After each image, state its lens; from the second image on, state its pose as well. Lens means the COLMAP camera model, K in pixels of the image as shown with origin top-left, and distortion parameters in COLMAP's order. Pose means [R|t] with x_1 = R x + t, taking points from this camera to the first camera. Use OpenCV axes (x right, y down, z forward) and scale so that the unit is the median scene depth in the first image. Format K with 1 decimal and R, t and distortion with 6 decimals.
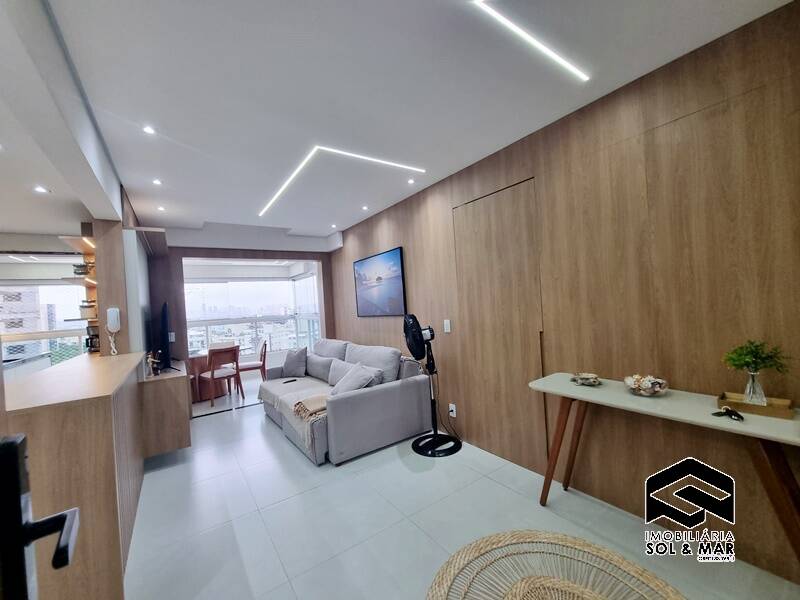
lens RADIAL K [[325.6, 0, 401.6], [0, 325.6, 304.5], [0, 0, 1]] dist [0.008549, -0.004365]
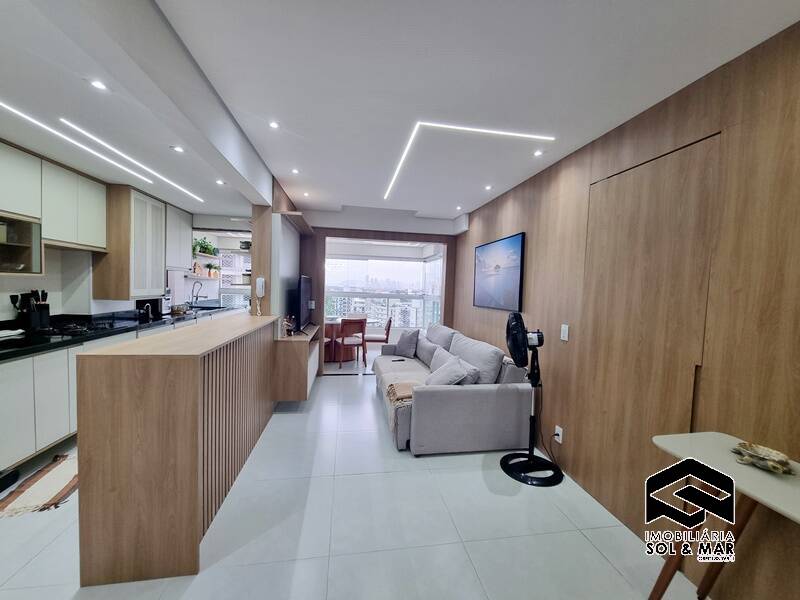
lens RADIAL K [[325.6, 0, 401.6], [0, 325.6, 304.5], [0, 0, 1]] dist [0.008549, -0.004365]
pose [[0.900488, 0.116414, -0.419009, 0.109300], [-0.092609, 0.992737, 0.076789, -0.029088], [0.424906, -0.030344, 0.904729, 0.095283]]
